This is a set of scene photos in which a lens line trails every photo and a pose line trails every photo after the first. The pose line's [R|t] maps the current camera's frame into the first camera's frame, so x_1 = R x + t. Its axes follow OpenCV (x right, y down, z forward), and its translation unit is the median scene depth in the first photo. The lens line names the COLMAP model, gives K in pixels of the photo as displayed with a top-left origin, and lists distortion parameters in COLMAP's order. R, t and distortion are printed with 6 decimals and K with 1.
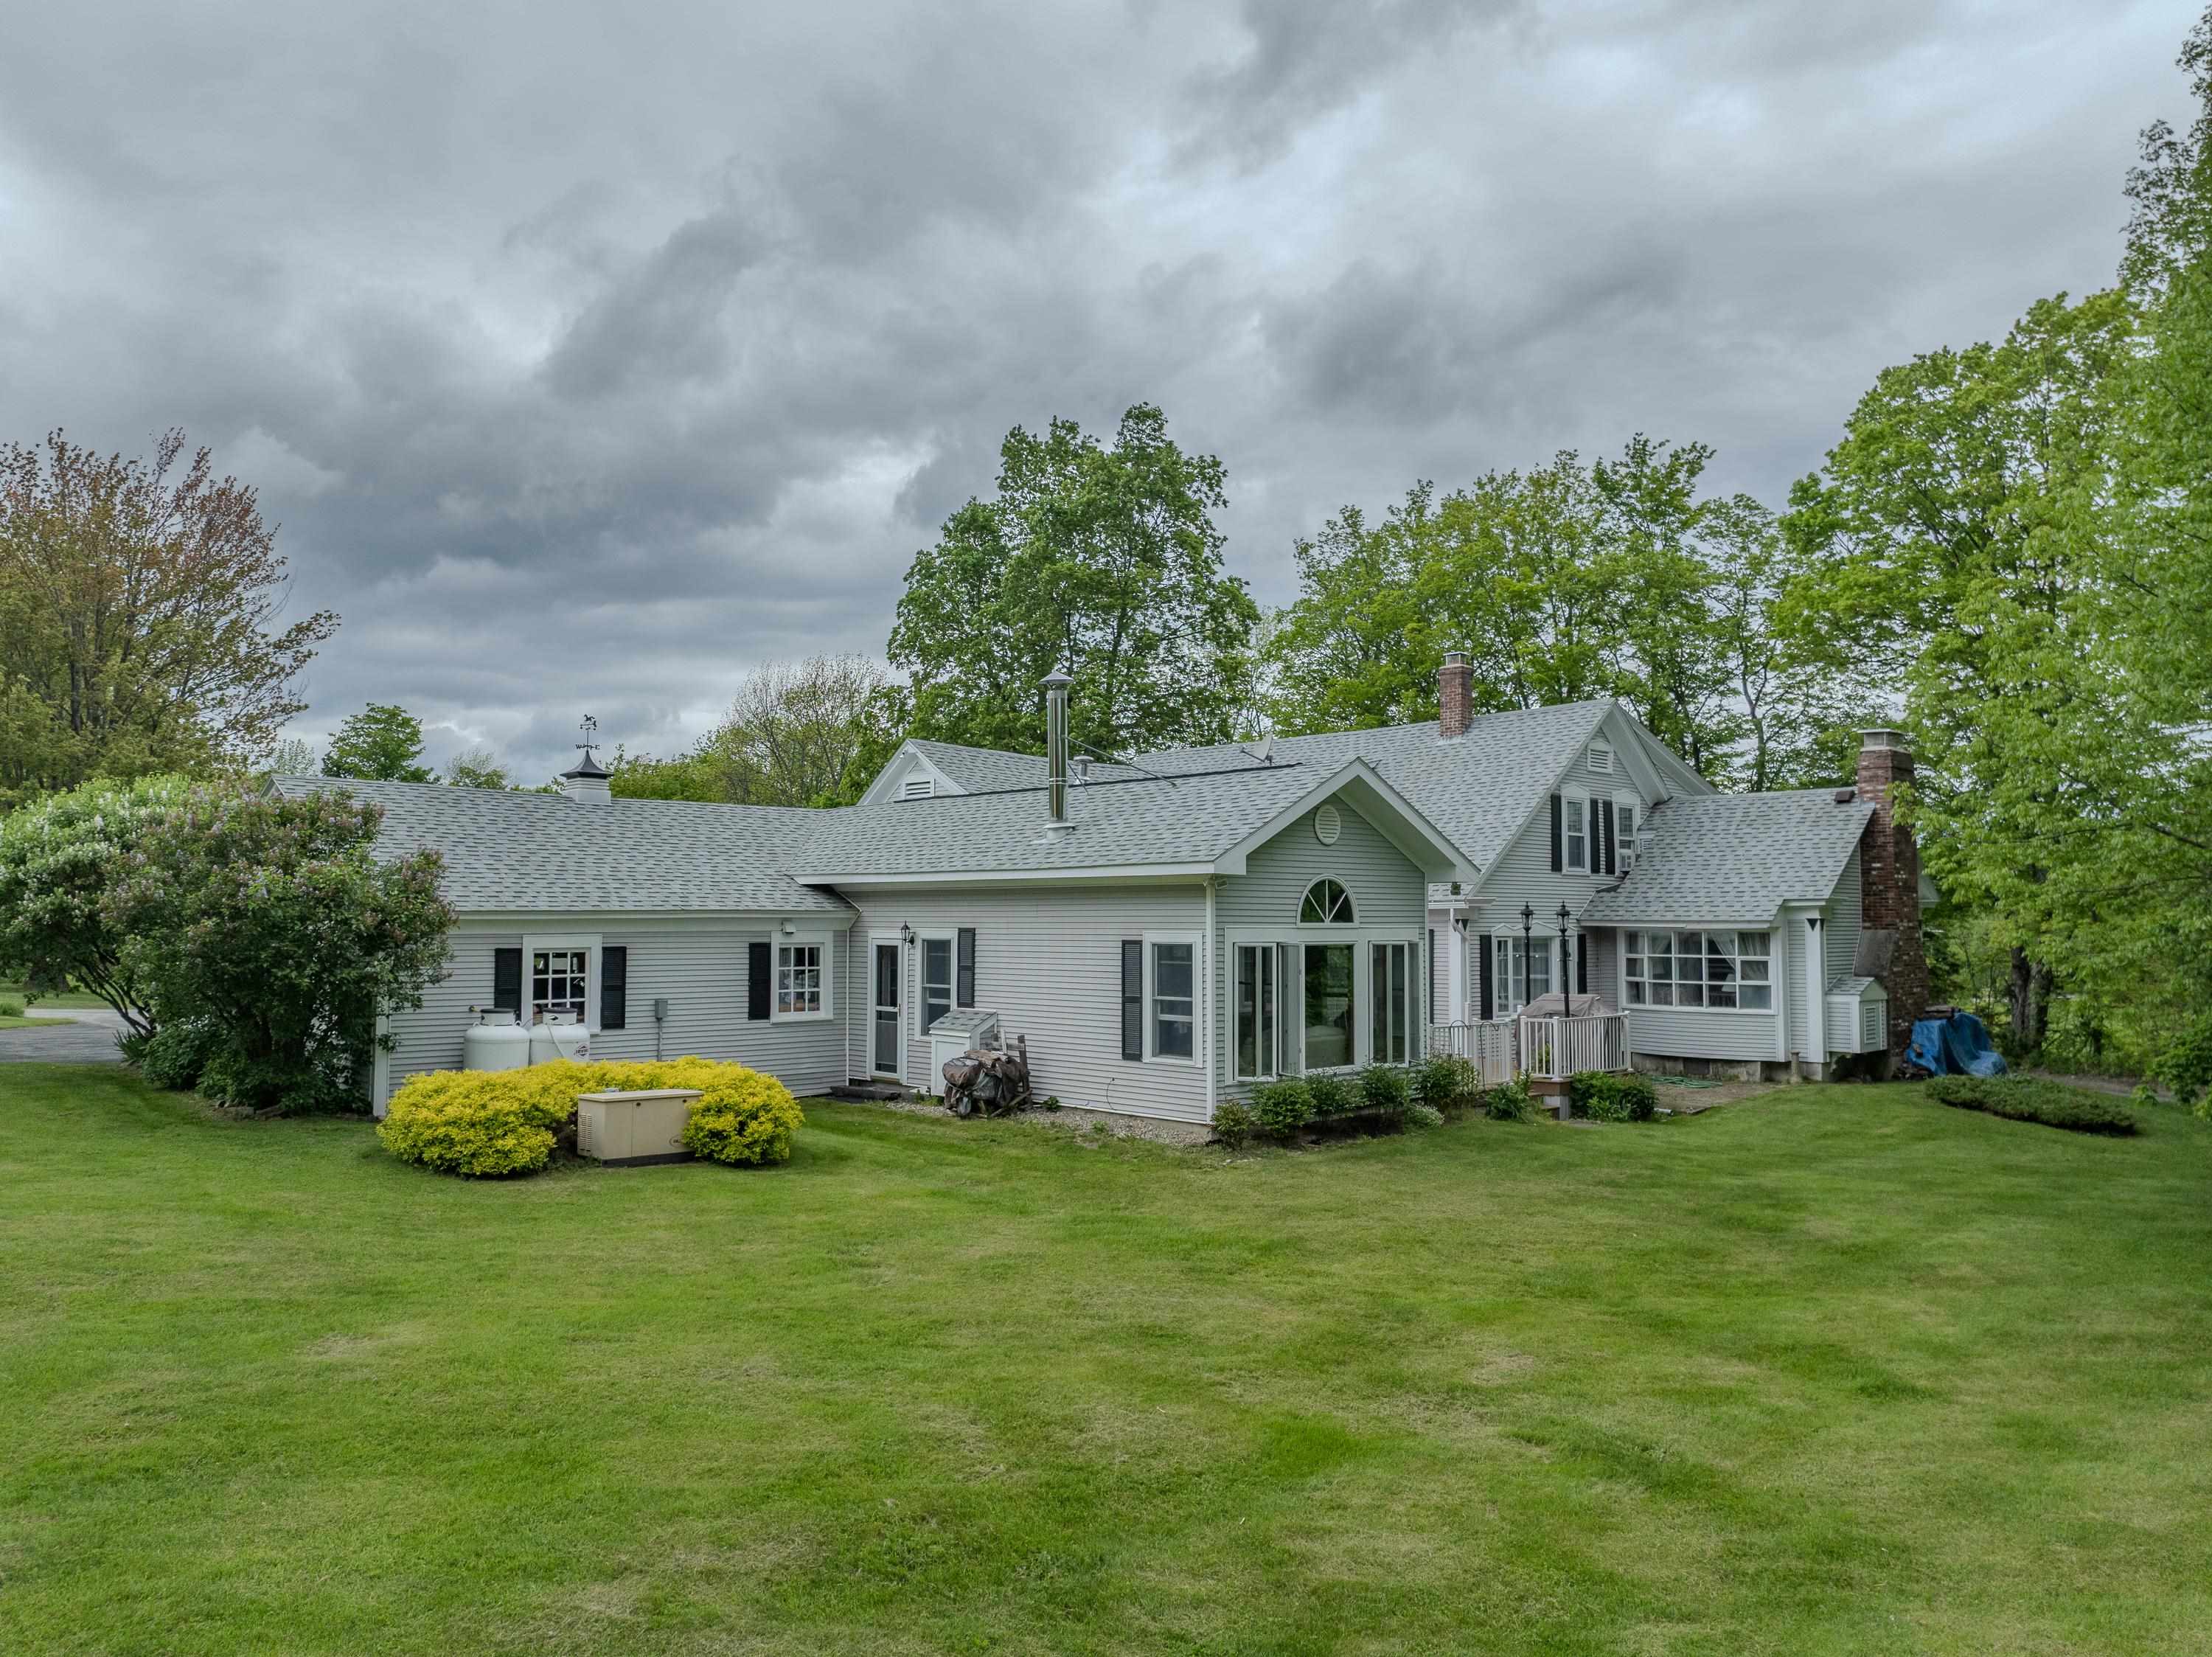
lens RADIAL K [[1545.3, 0, 1106.0], [0, 1545.3, 828.5], [0, 0, 1]] dist [-0.040296, 0.002249]
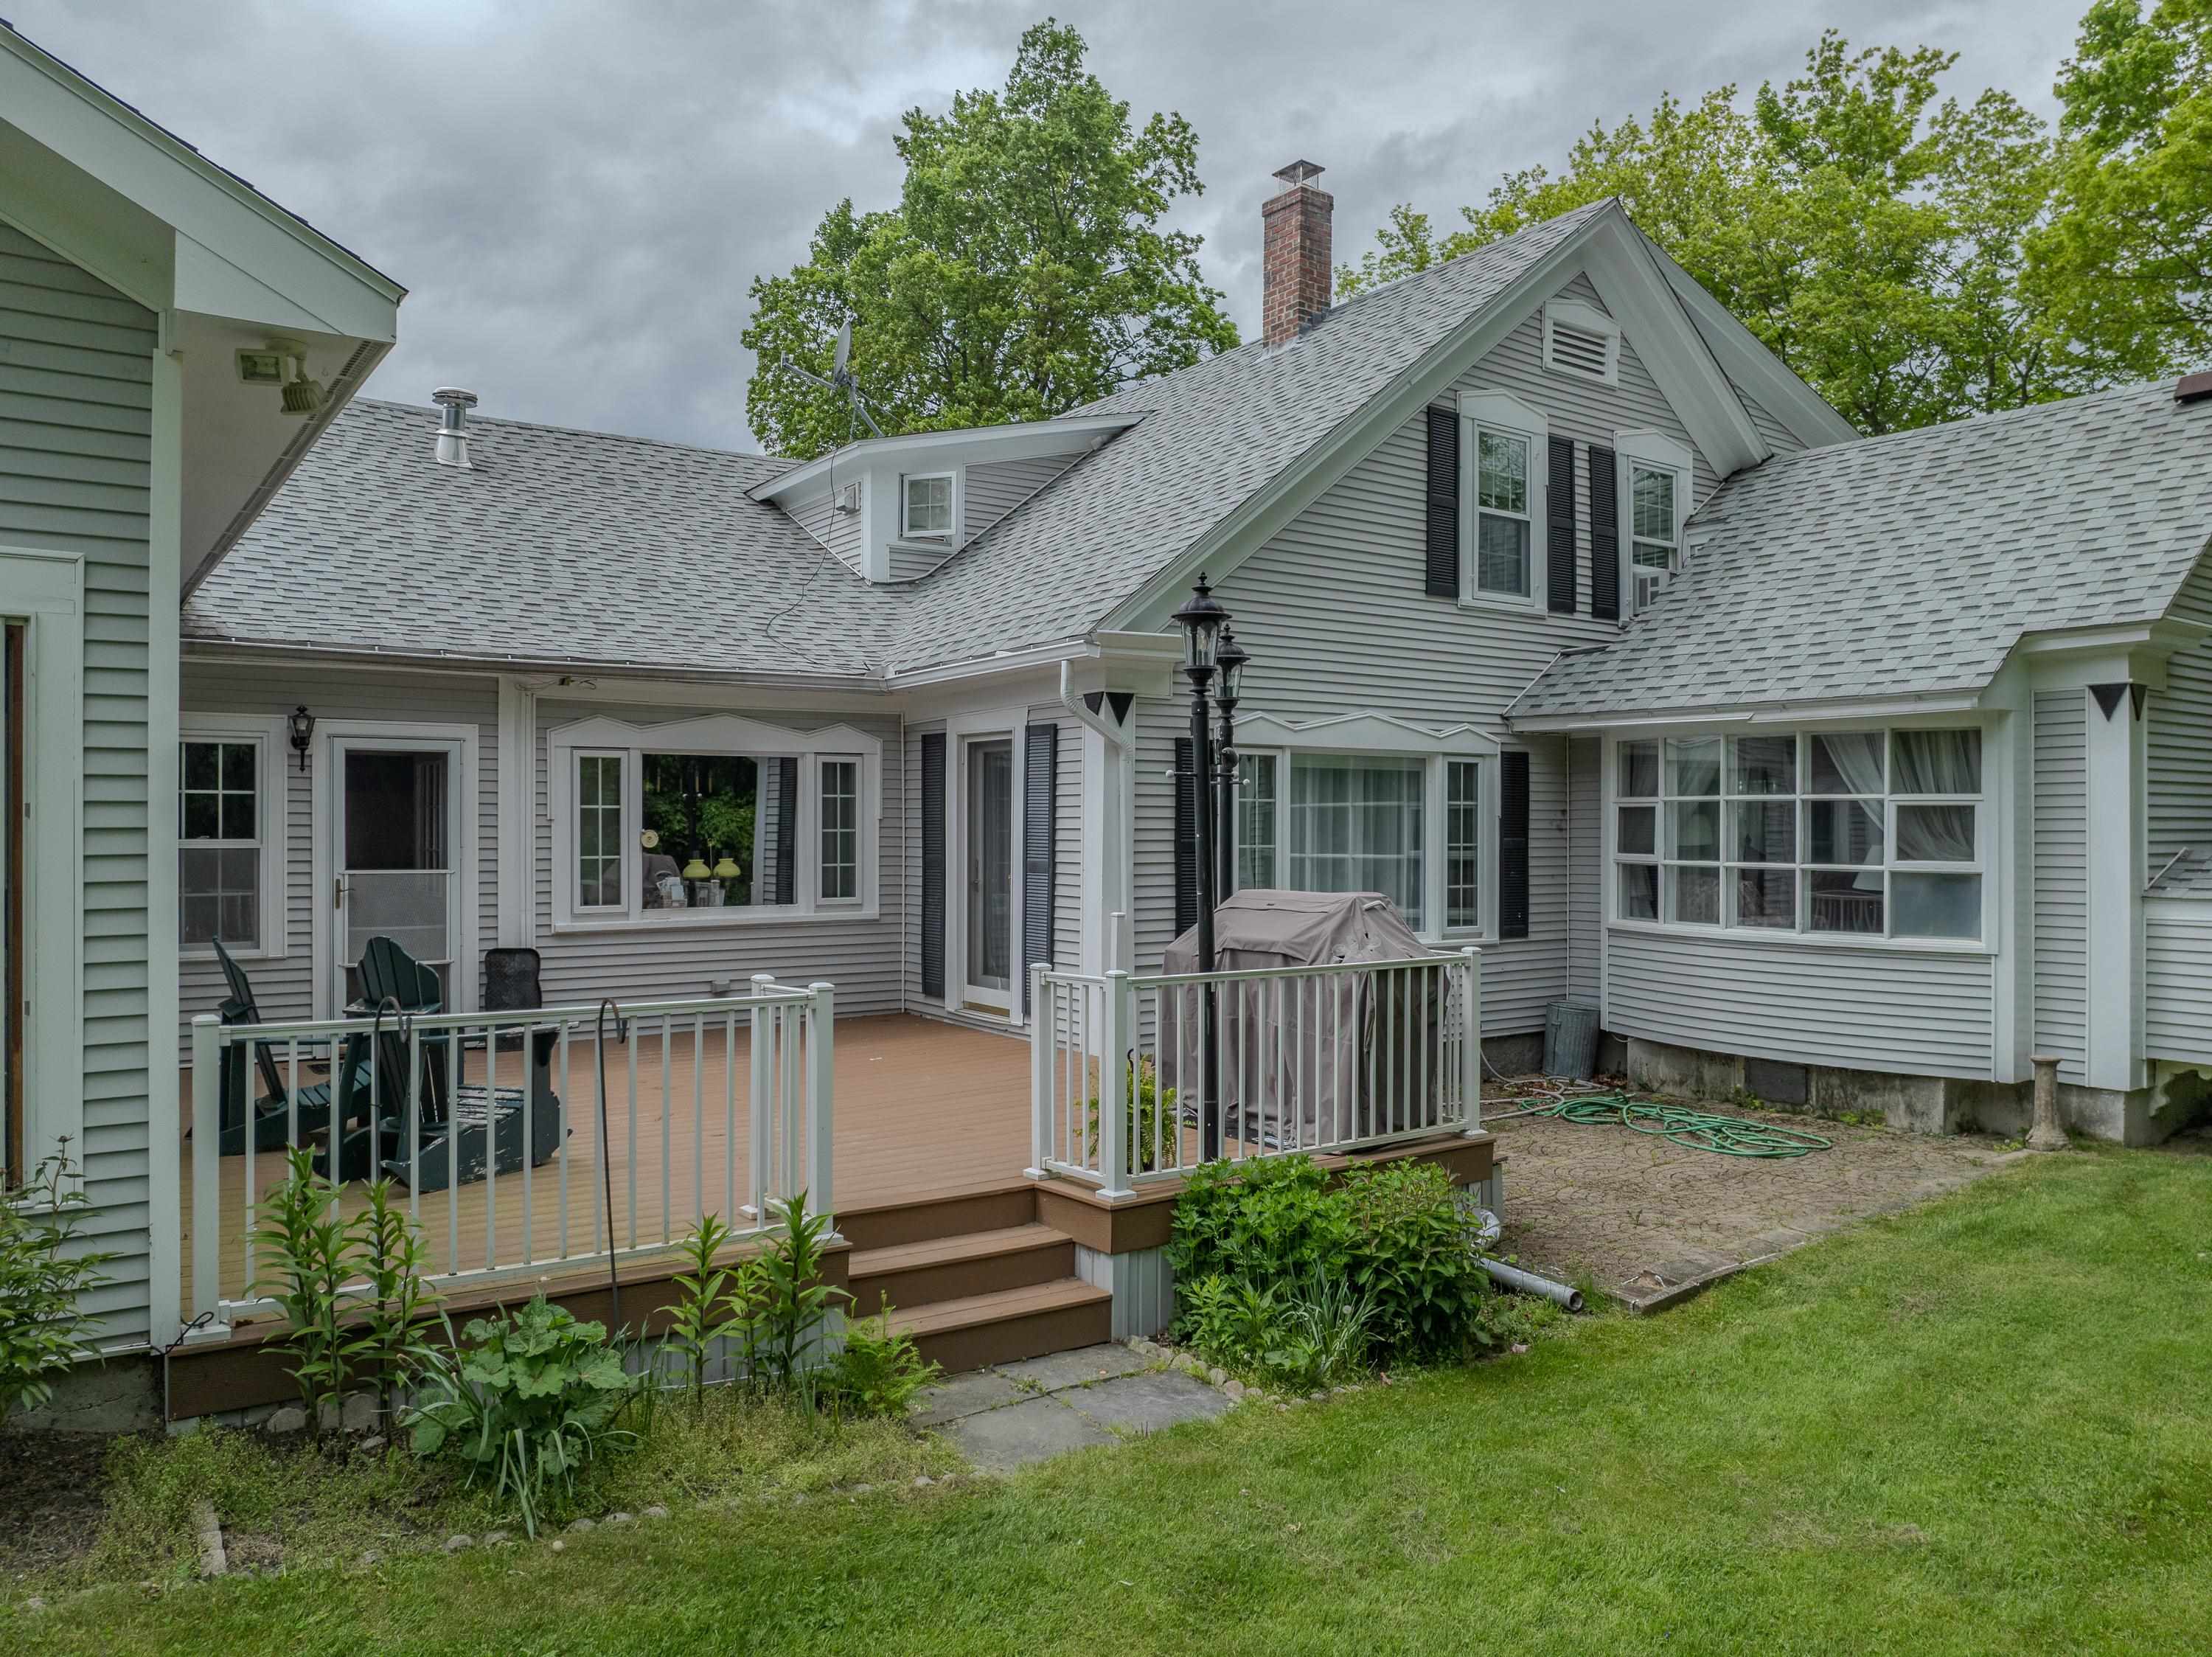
lens RADIAL K [[1562.5, 0, 1106.0], [0, 1562.5, 828.5], [0, 0, 1]] dist [-0.038438, 0.002365]
pose [[0.989975, -0.001919, -0.141227, 0.343718], [0.010725, 0.998042, 0.061621, 0.082230], [0.140832, -0.062518, 0.988058, 0.748811]]
